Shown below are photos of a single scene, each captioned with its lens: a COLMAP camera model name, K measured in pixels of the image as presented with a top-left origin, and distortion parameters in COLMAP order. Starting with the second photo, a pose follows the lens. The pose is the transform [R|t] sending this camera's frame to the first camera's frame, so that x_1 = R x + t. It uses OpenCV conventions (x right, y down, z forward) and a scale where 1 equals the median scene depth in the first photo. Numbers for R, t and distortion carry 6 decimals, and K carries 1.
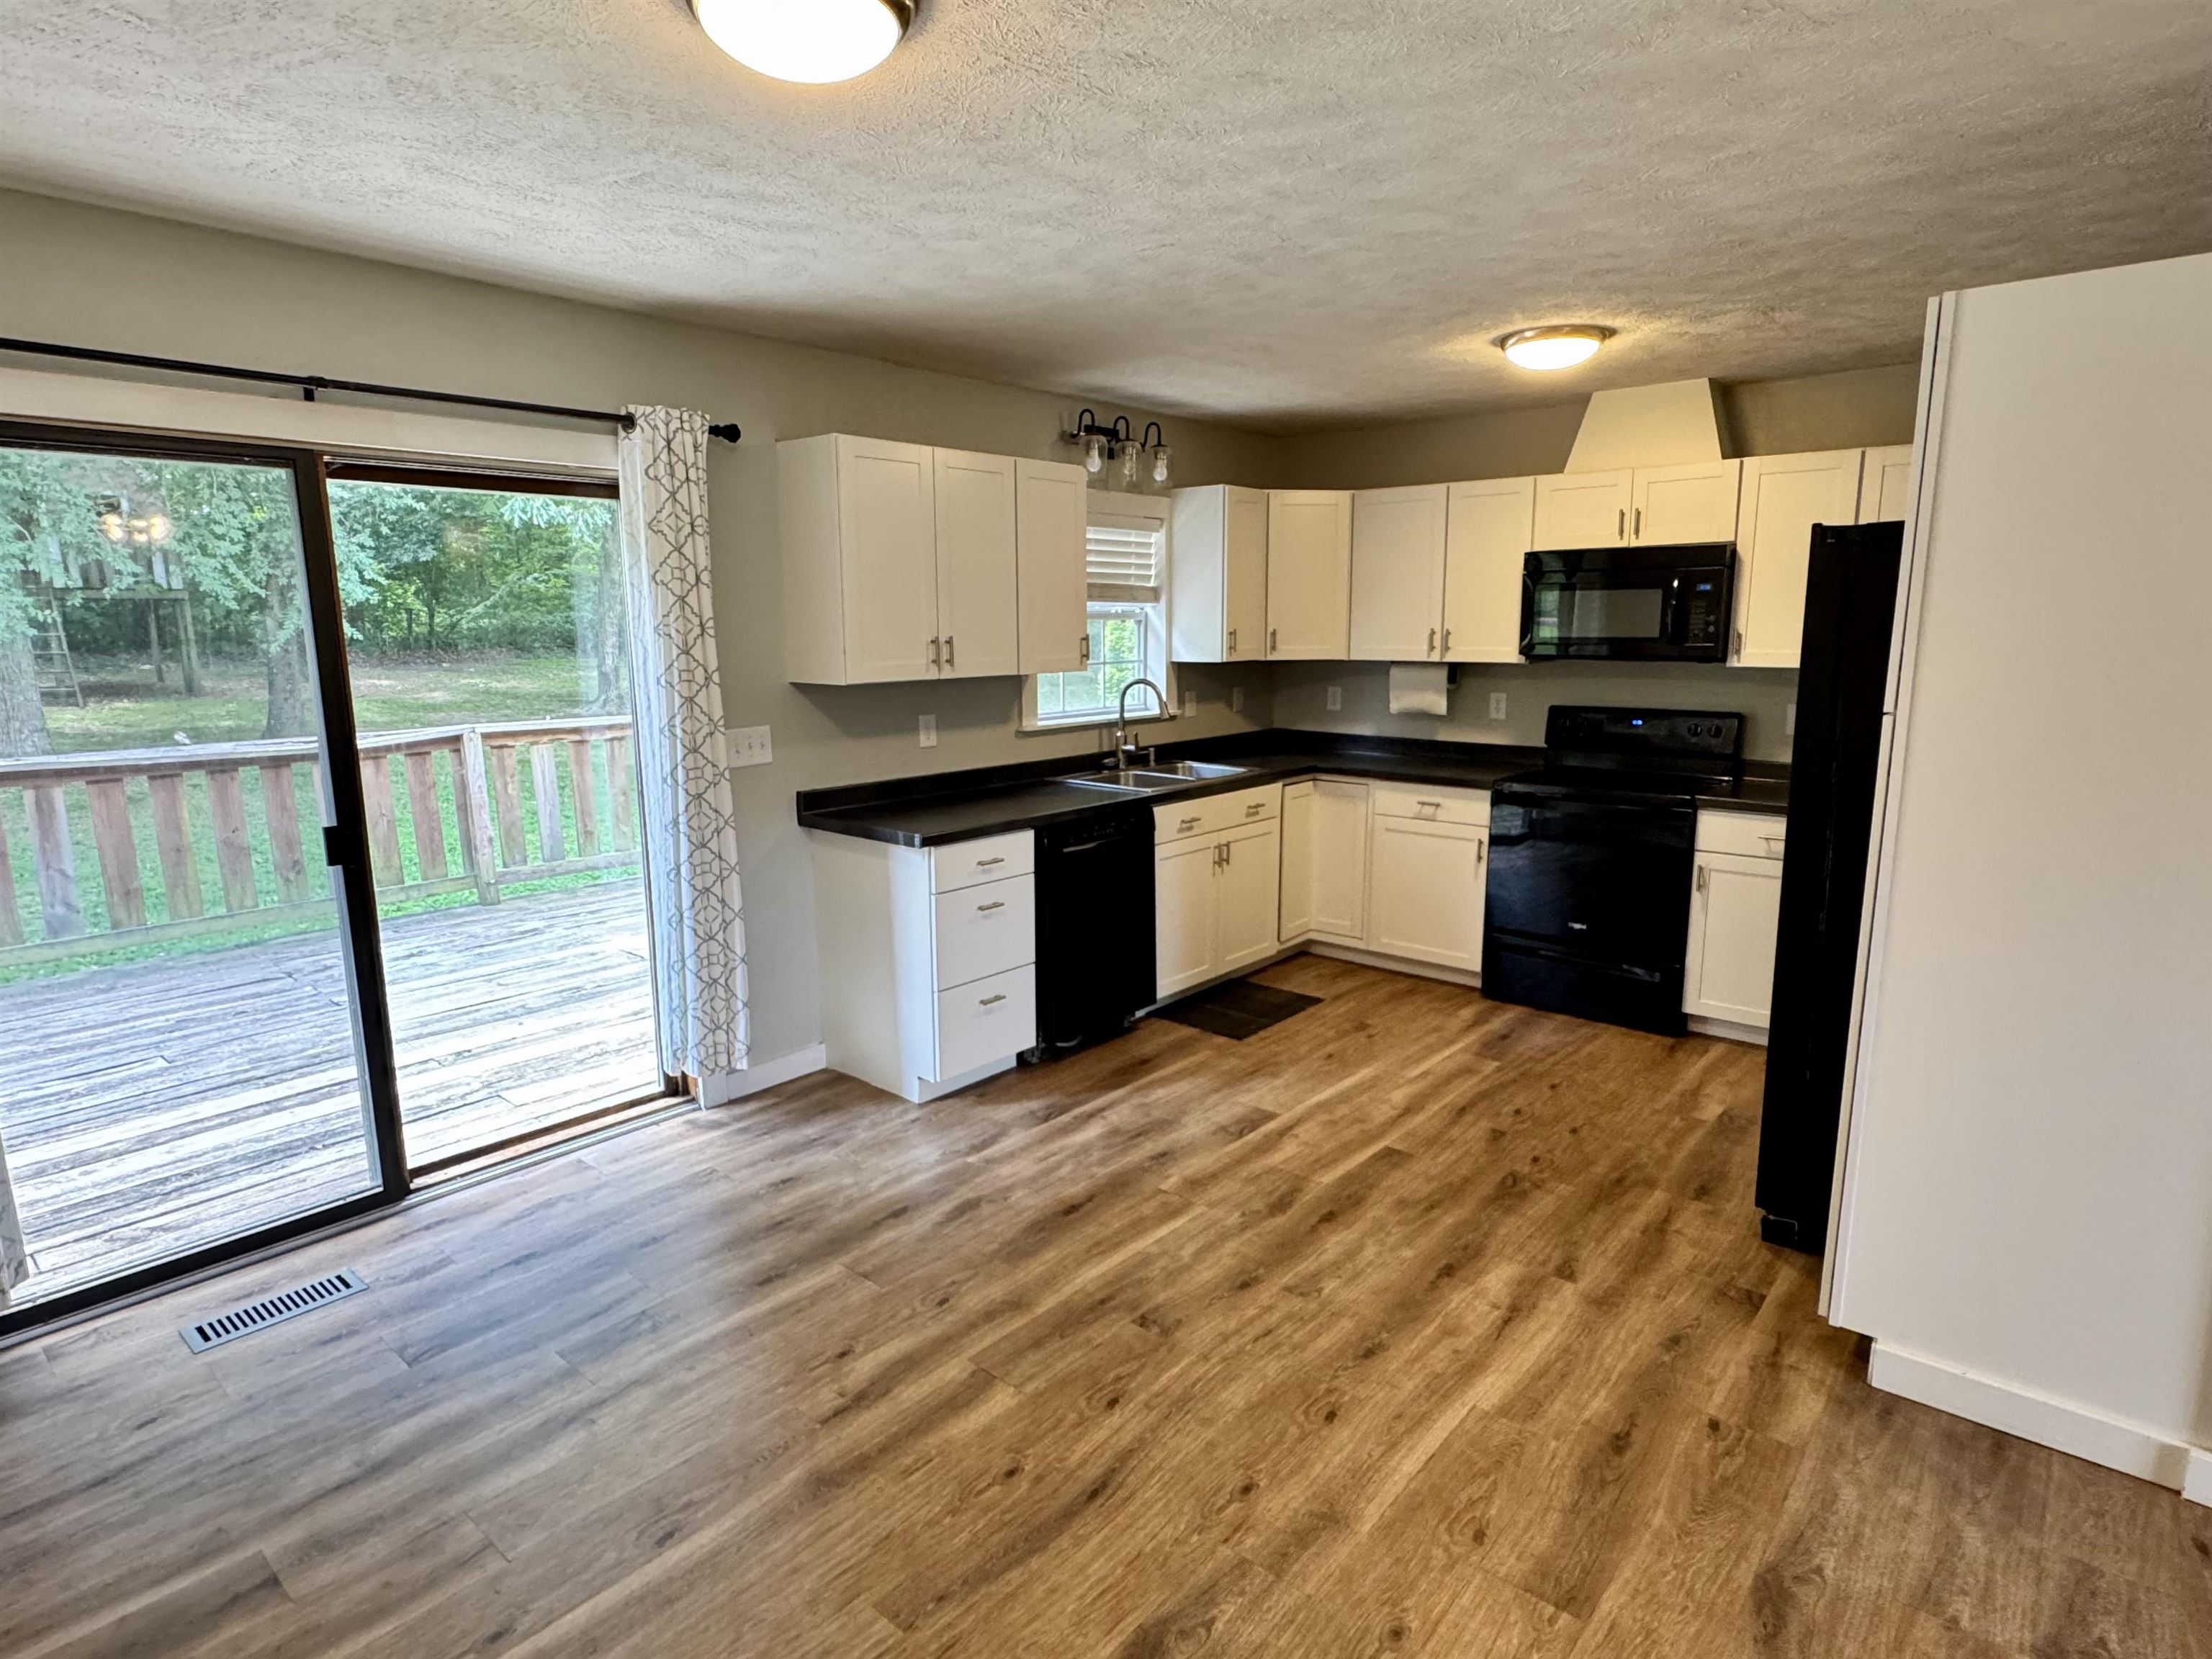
lens RADIAL K [[1193.9, 0, 1100.7], [0, 1193.9, 833.4], [0, 0, 1]] dist [0.005587, -0.004949]
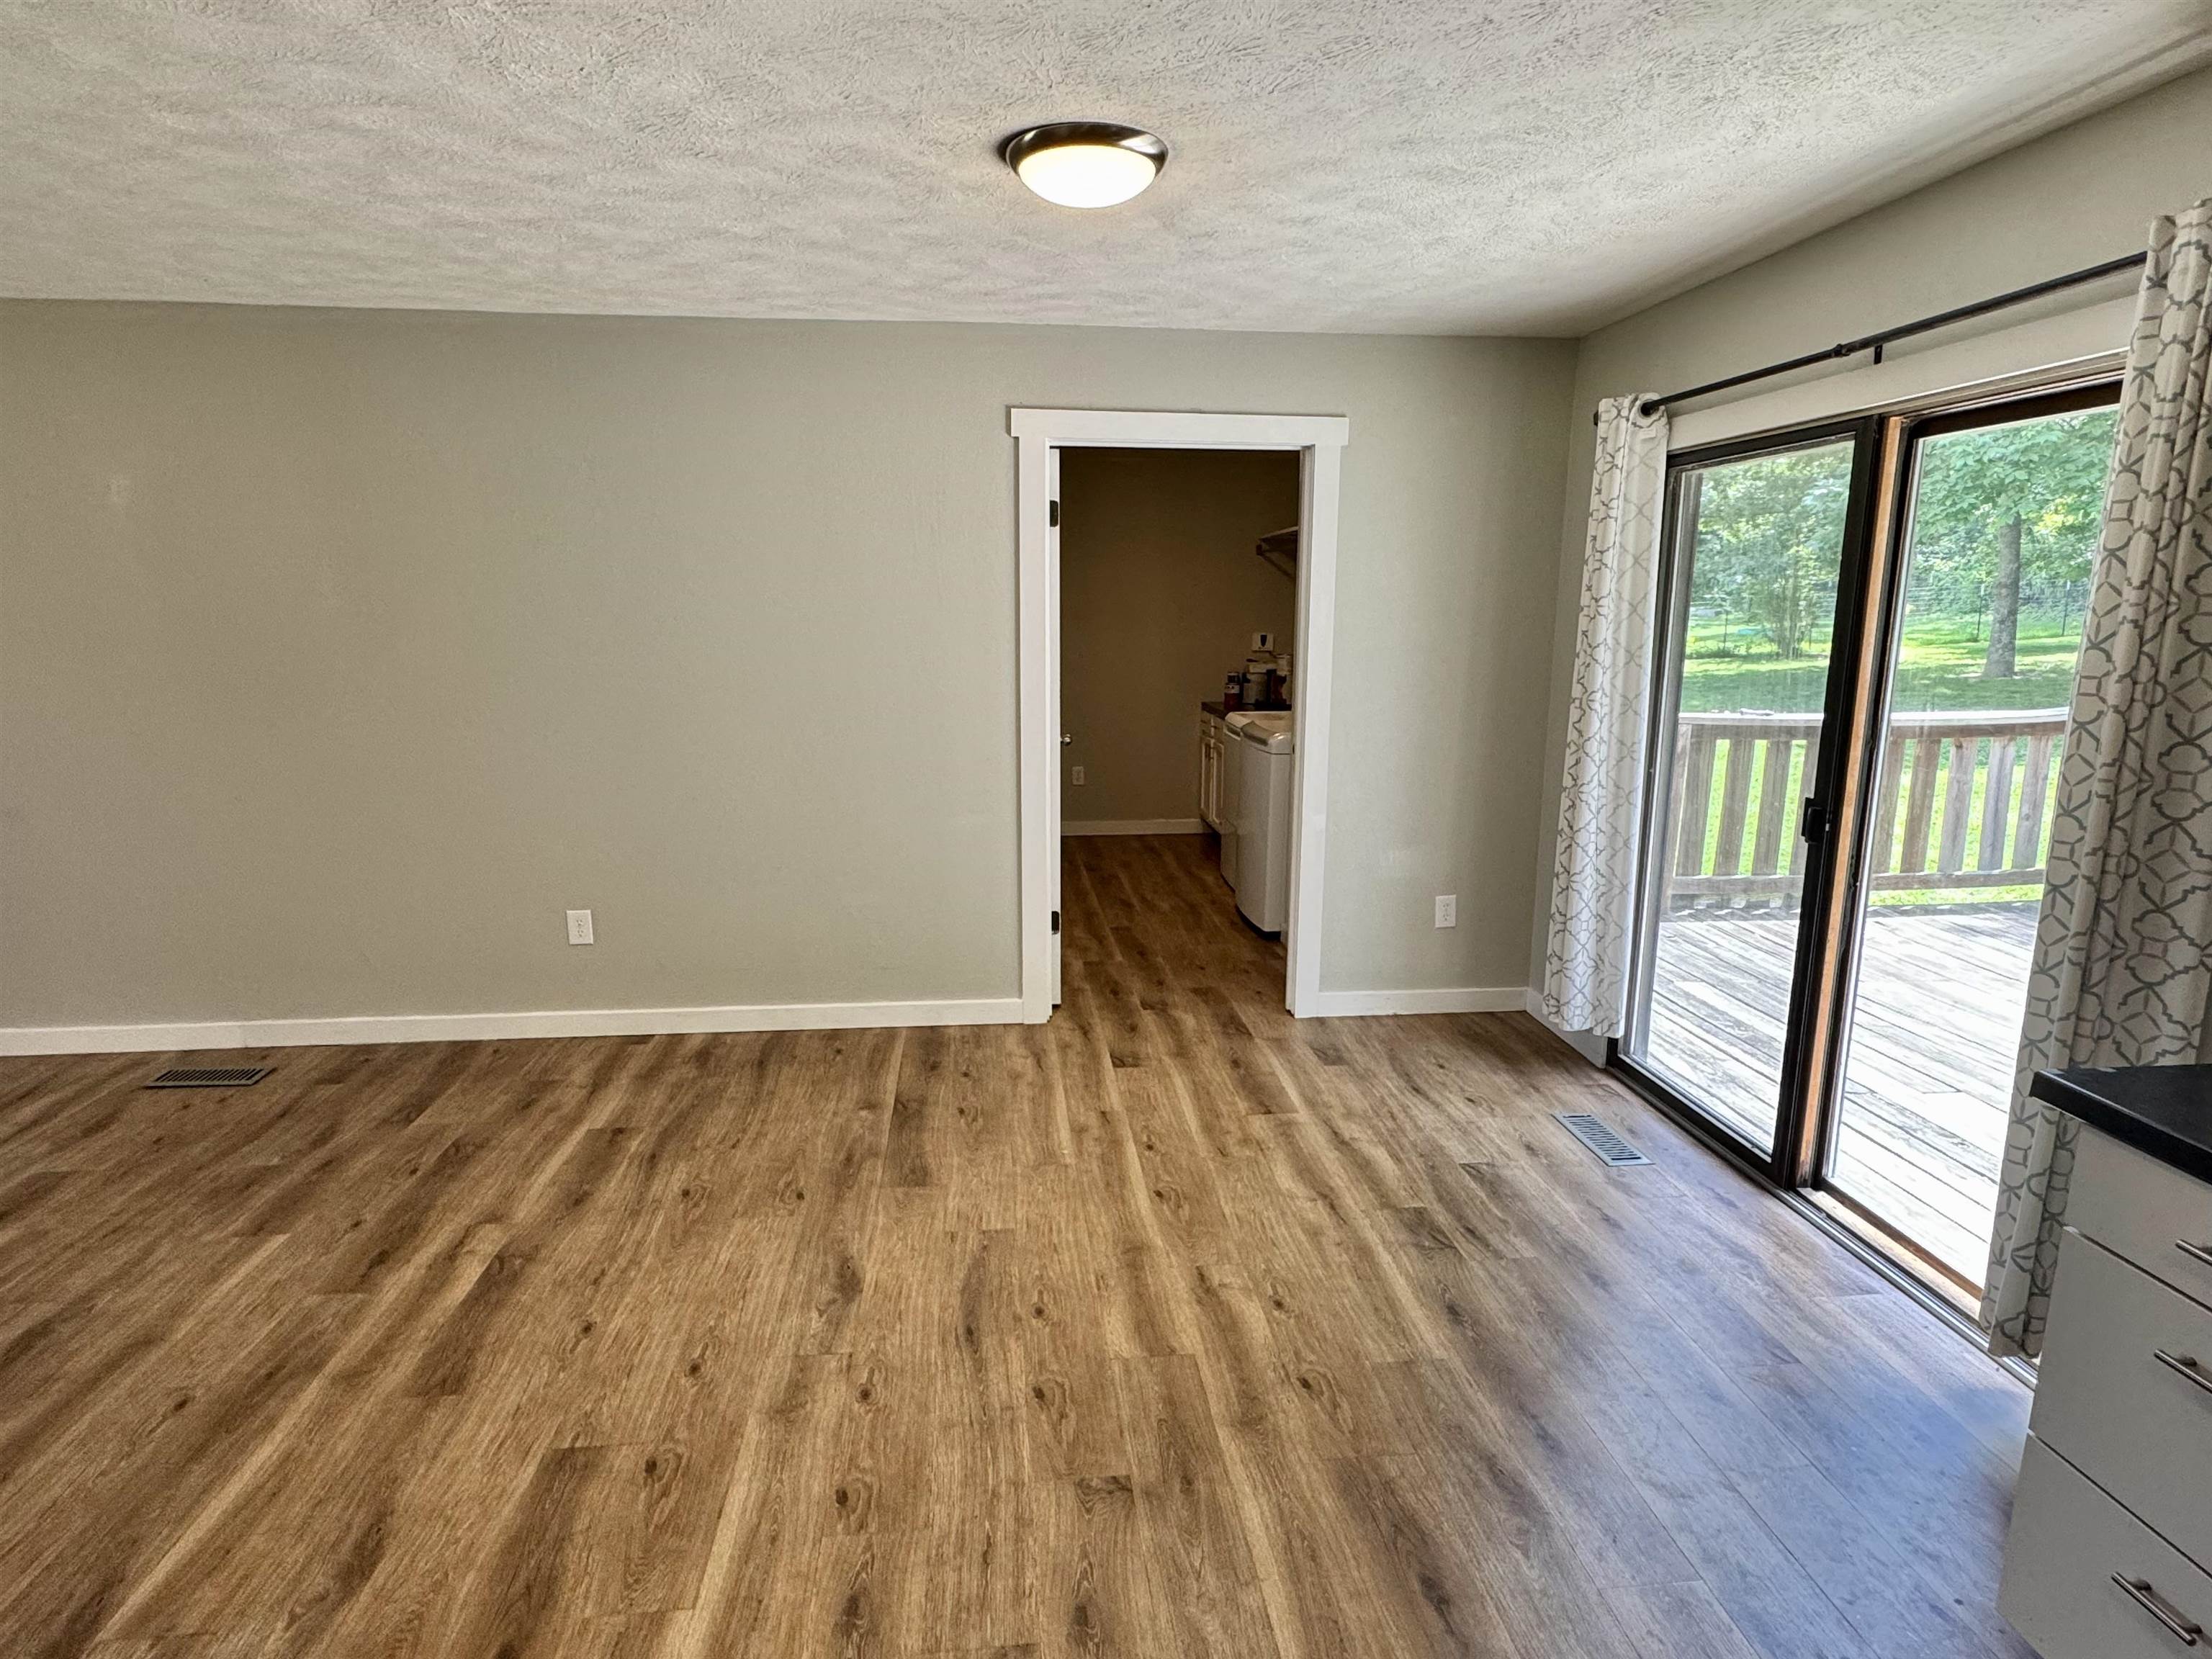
lens RADIAL K [[1193.9, 0, 1099.2], [0, 1193.9, 843.3], [0, 0, 1]] dist [0.005587, -0.004949]
pose [[-0.691101, 0.147811, -0.707483, 0.434668], [-0.126591, 0.938978, 0.319836, -0.192847], [0.711586, 0.310600, -0.630217, 1.089672]]
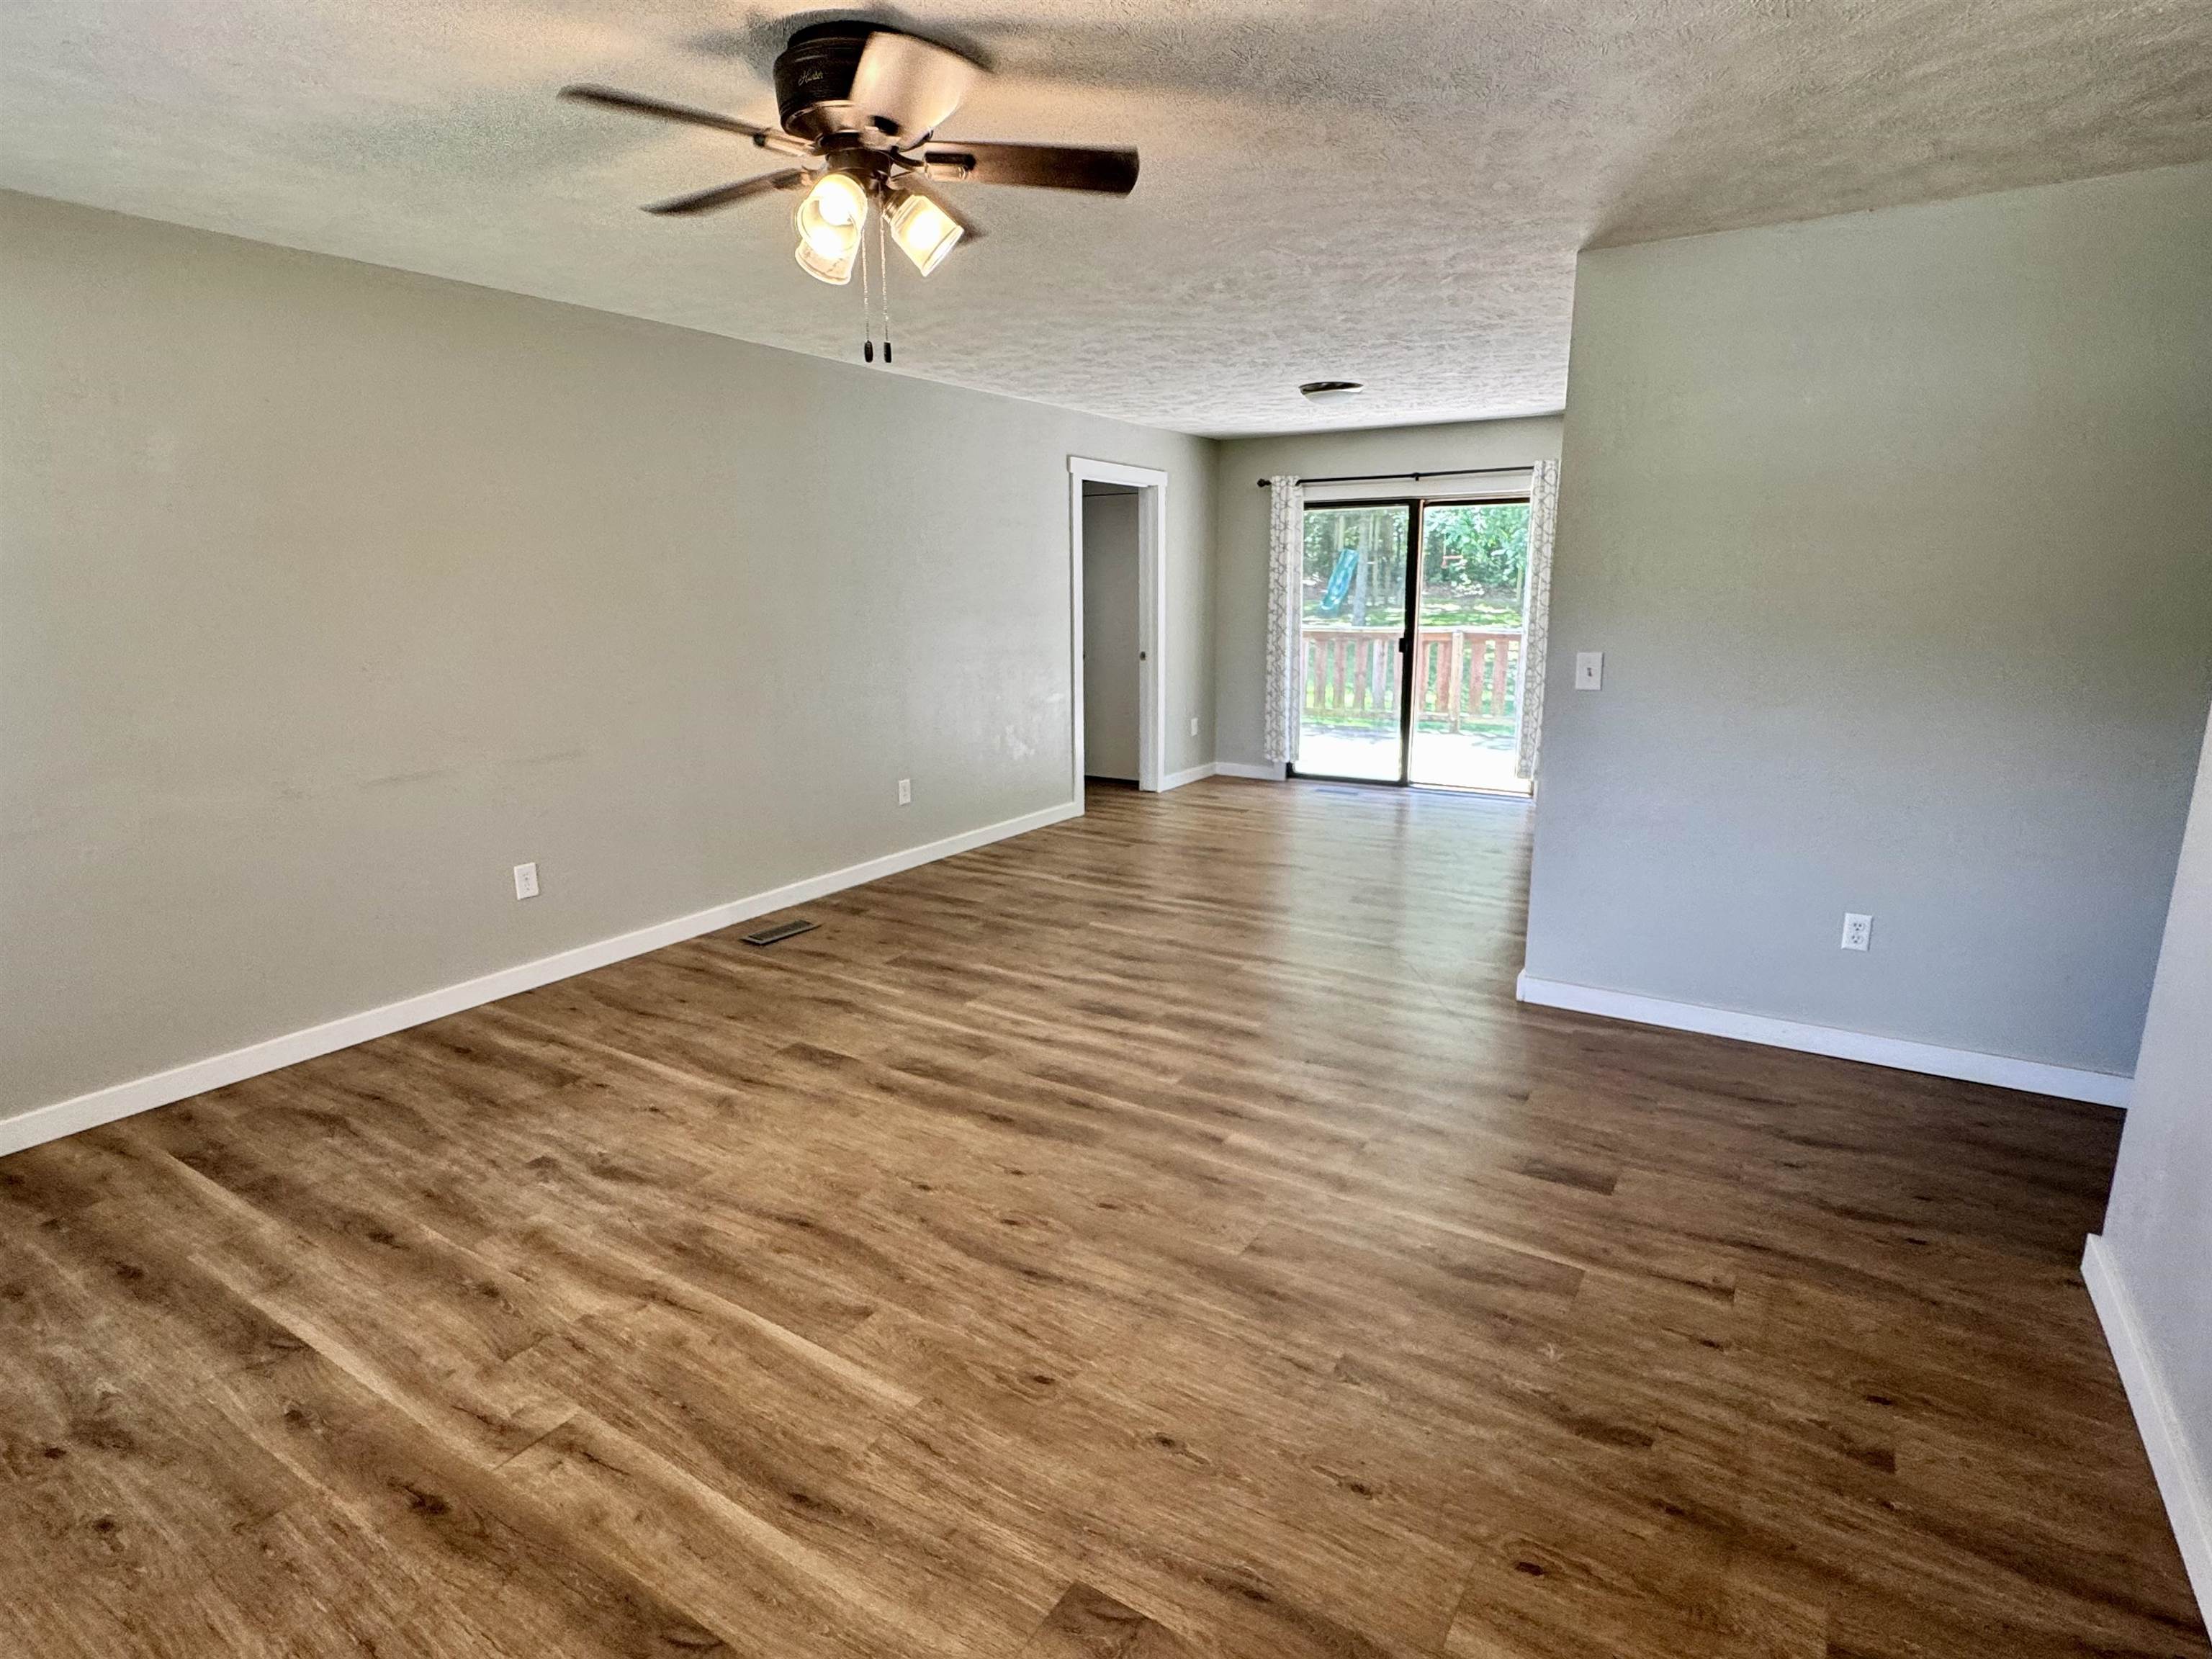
lens RADIAL K [[1145.9, 0, 1099.3], [0, 1145.9, 838.7], [0, 0, 1]] dist [-0.000835, -0.000074]
pose [[0.141534, 0.223371, -0.964403, 1.683187], [-0.166376, 0.965720, 0.199259, 0.027937], [0.975852, 0.132252, 0.173845, -0.060051]]
